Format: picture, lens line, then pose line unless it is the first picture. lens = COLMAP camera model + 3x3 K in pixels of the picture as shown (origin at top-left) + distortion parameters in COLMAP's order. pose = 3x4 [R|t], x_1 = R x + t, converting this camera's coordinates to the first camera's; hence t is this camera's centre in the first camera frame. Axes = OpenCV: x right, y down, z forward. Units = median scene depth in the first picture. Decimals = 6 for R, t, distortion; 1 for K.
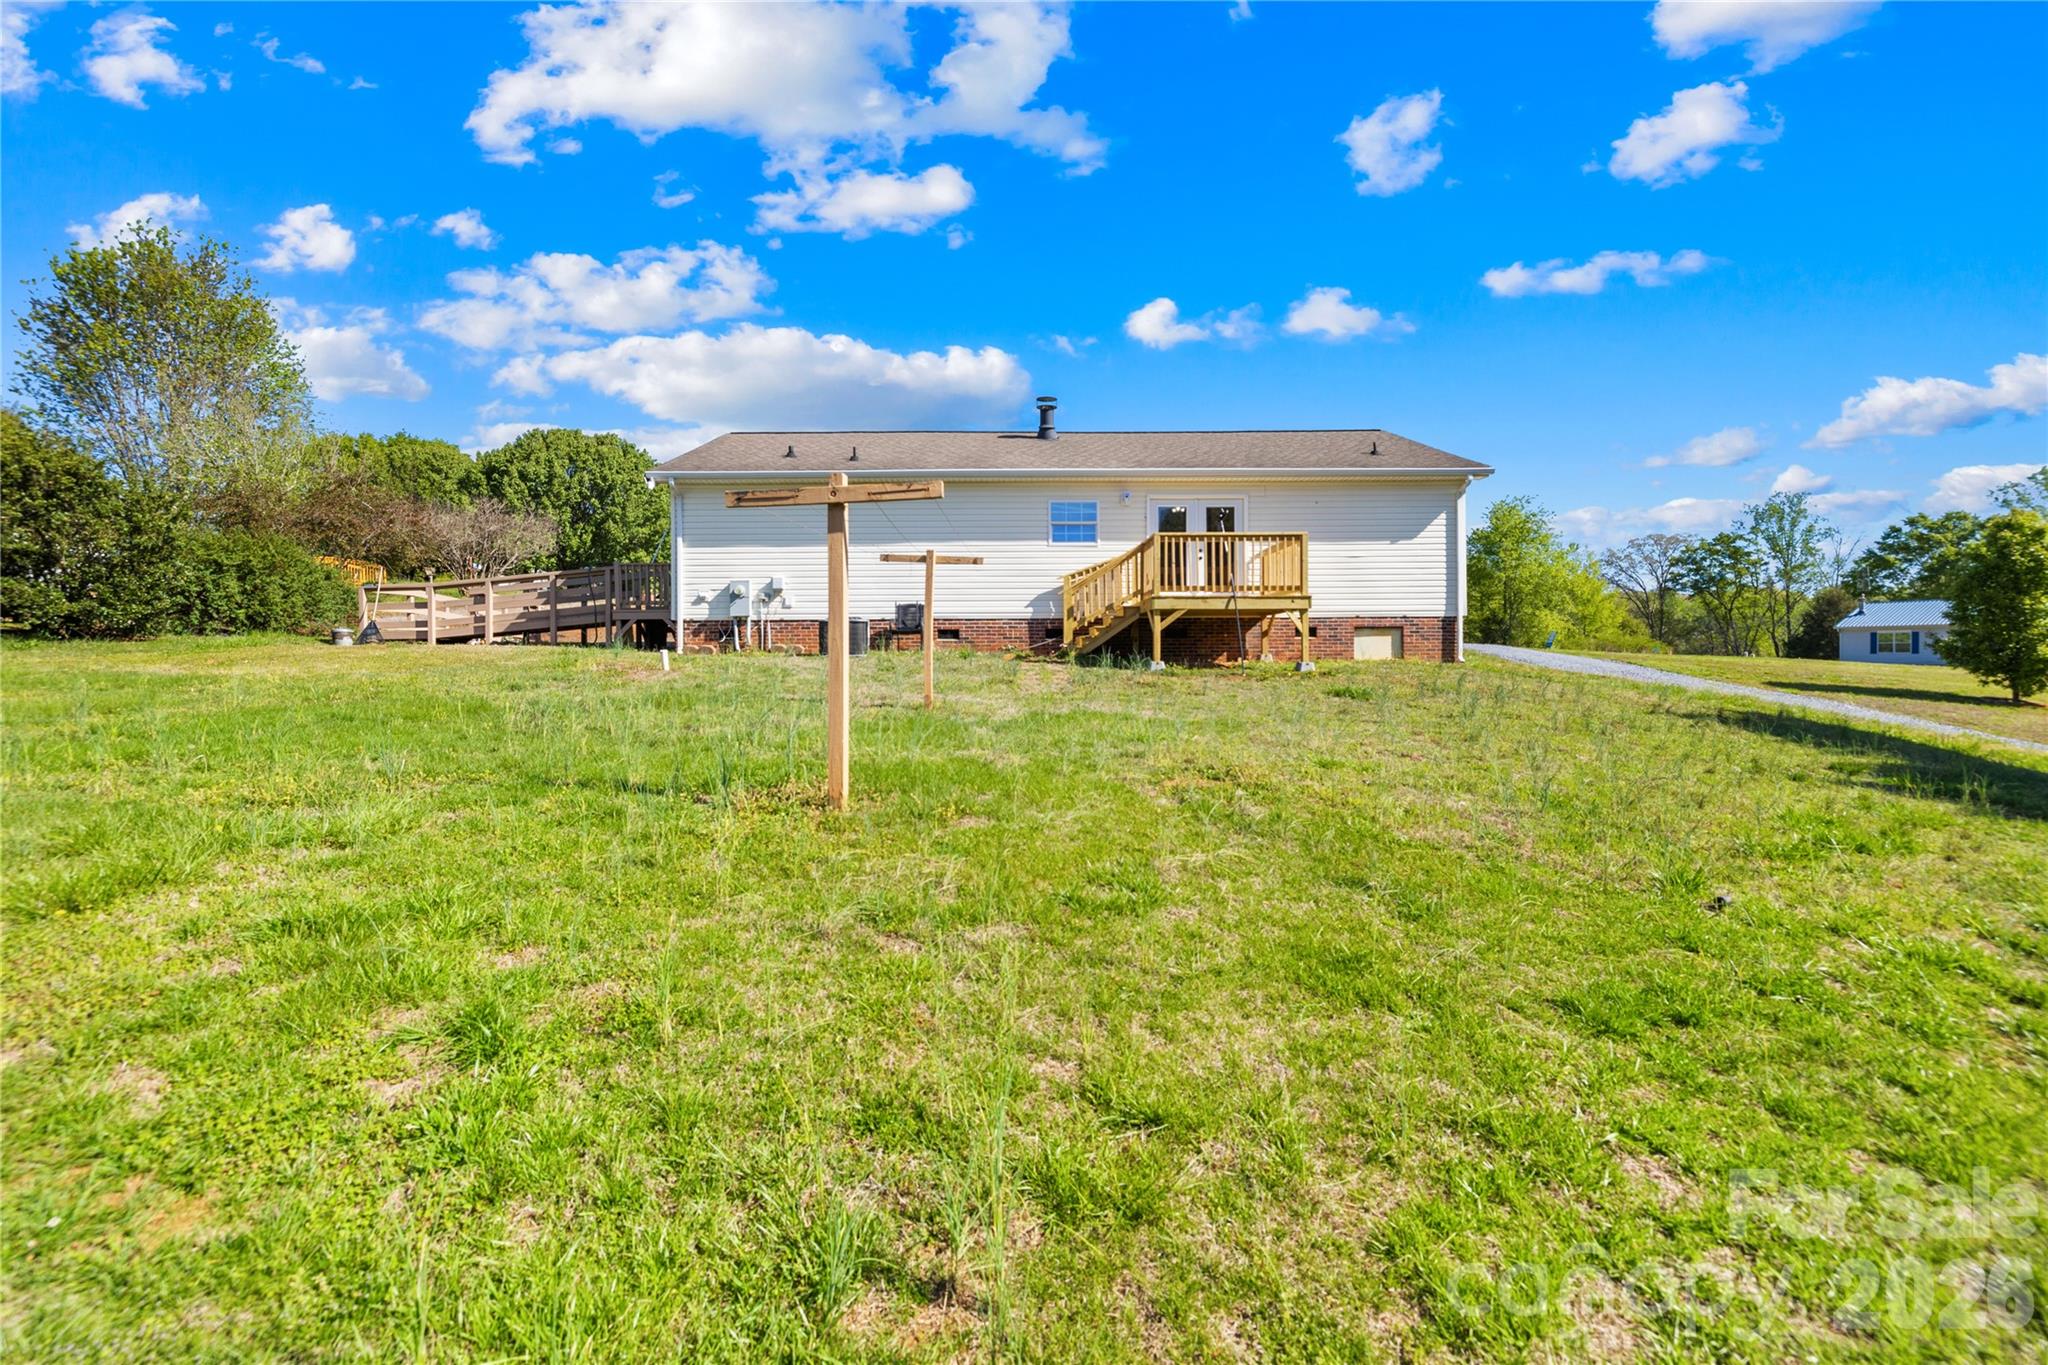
lens RADIAL K [[892.9, 0, 1028.4], [0, 892.9, 668.3], [0, 0, 1]] dist [0.000447, 0.000418]
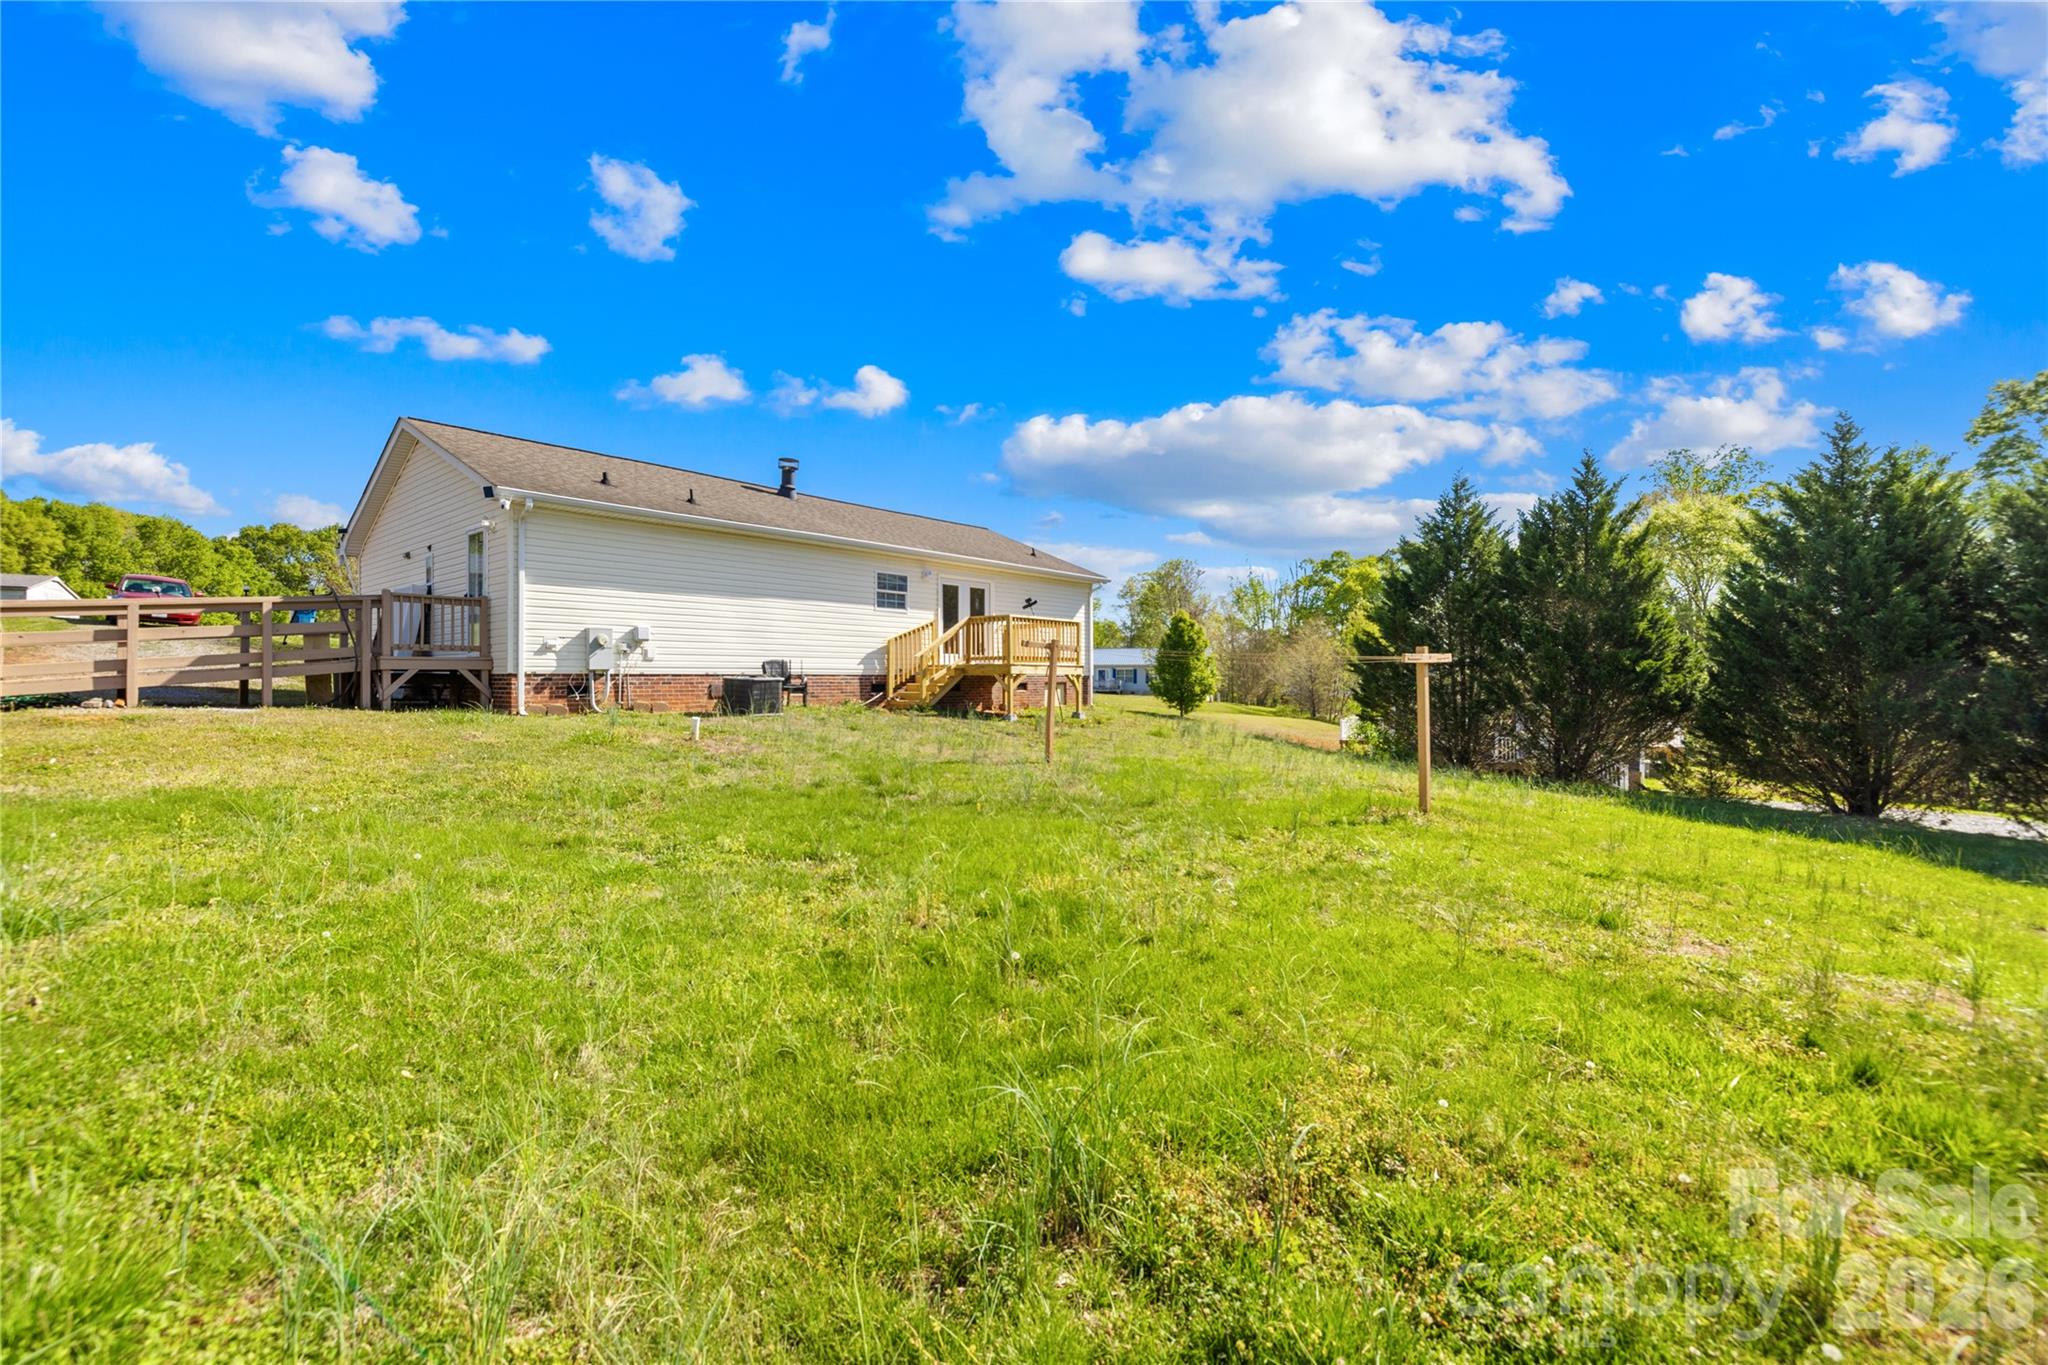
lens RADIAL K [[892.9, 0, 1018.0], [0, 892.9, 684.2], [0, 0, 1]] dist [0.000447, 0.000418]
pose [[0.623917, -0.002306, 0.781487, -0.649192], [0.002296, 0.999997, 0.001117, -0.038523], [-0.781487, 0.001098, 0.623920, 0.132544]]
